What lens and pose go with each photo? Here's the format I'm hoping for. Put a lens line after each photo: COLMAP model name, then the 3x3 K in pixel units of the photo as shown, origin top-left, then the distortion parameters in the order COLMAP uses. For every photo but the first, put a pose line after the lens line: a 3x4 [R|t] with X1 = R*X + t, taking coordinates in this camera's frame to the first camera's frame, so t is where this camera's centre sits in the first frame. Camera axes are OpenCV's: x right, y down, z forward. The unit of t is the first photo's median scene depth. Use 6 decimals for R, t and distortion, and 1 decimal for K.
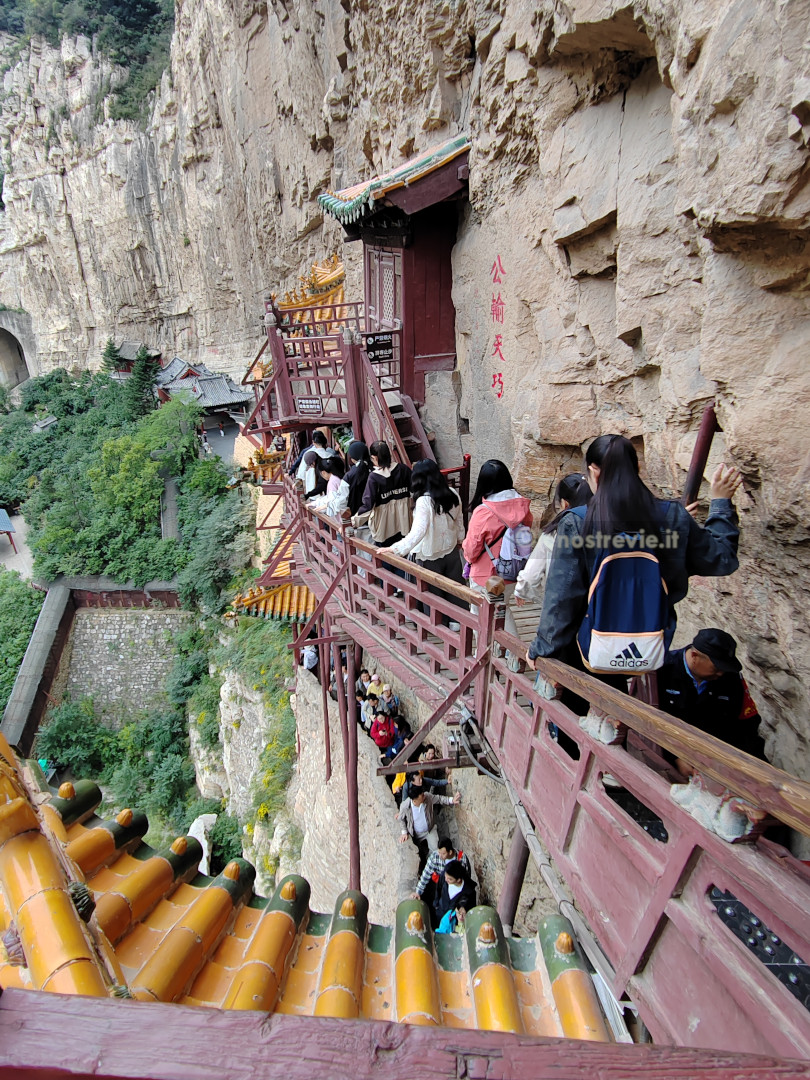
lens RADIAL K [[639.0, 0, 405.0], [0, 639.0, 540.0], [0, 0, 1]] dist [-0.017320, 0.004757]
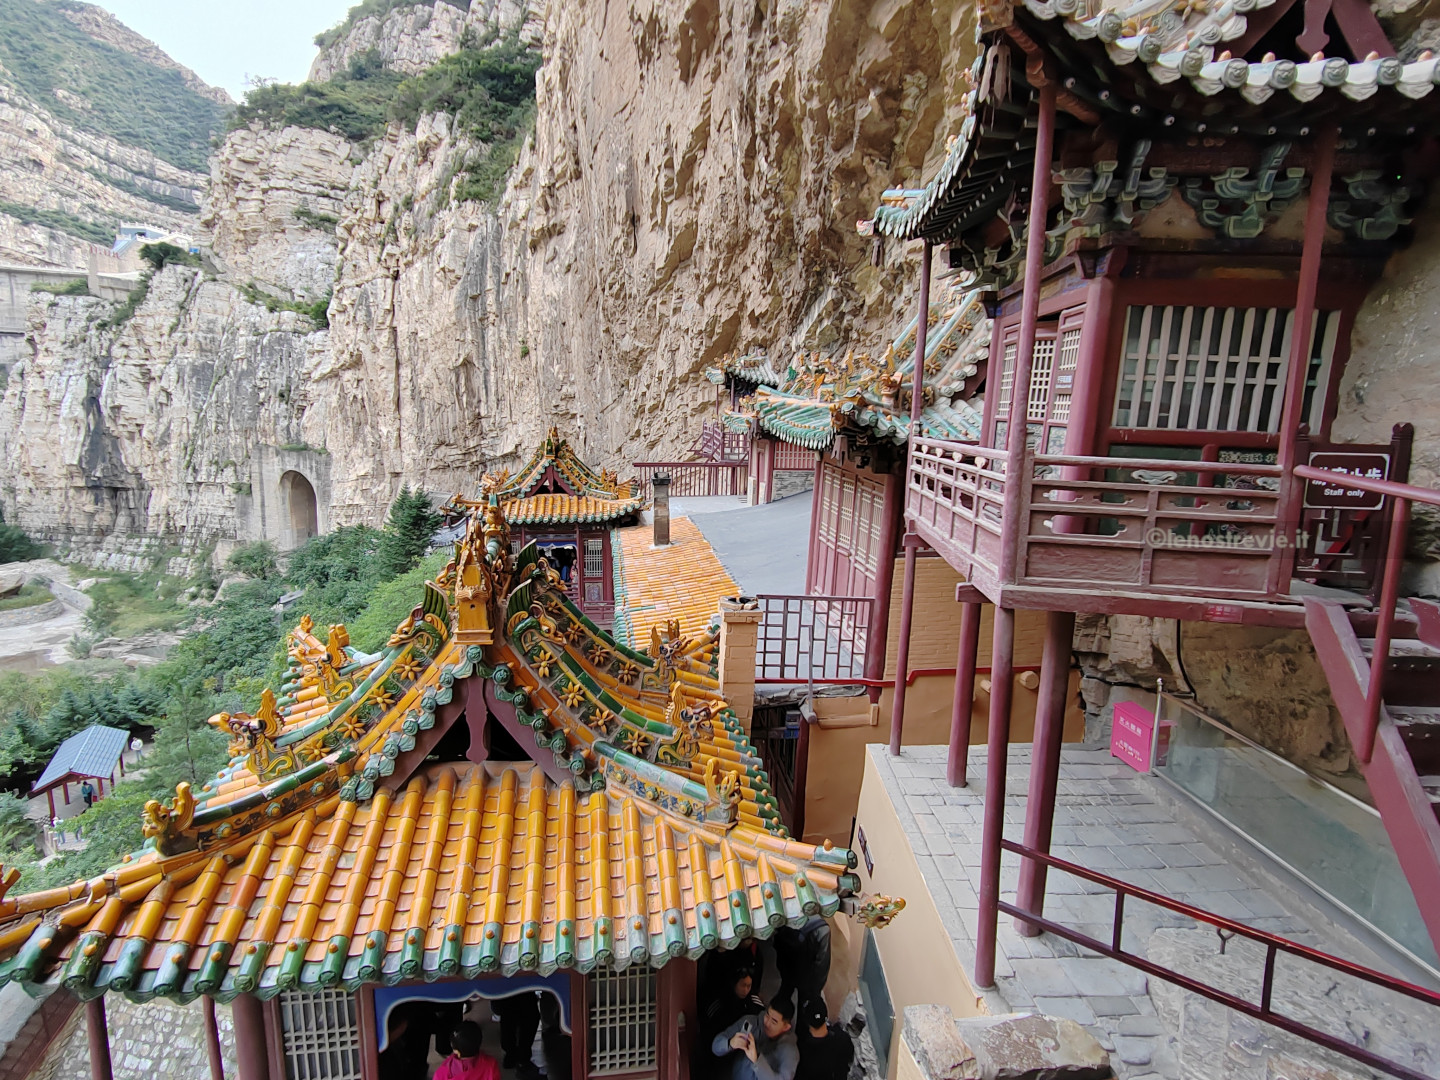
lens RADIAL K [[760.2, 0, 711.8], [0, 760.2, 542.2], [0, 0, 1]] dist [-0.000587, 0.000552]
pose [[0.984930, 0.061859, -0.161515, -0.003337], [-0.107823, 0.949780, -0.293754, -0.058167], [0.135232, 0.306742, 0.942137, 0.320831]]
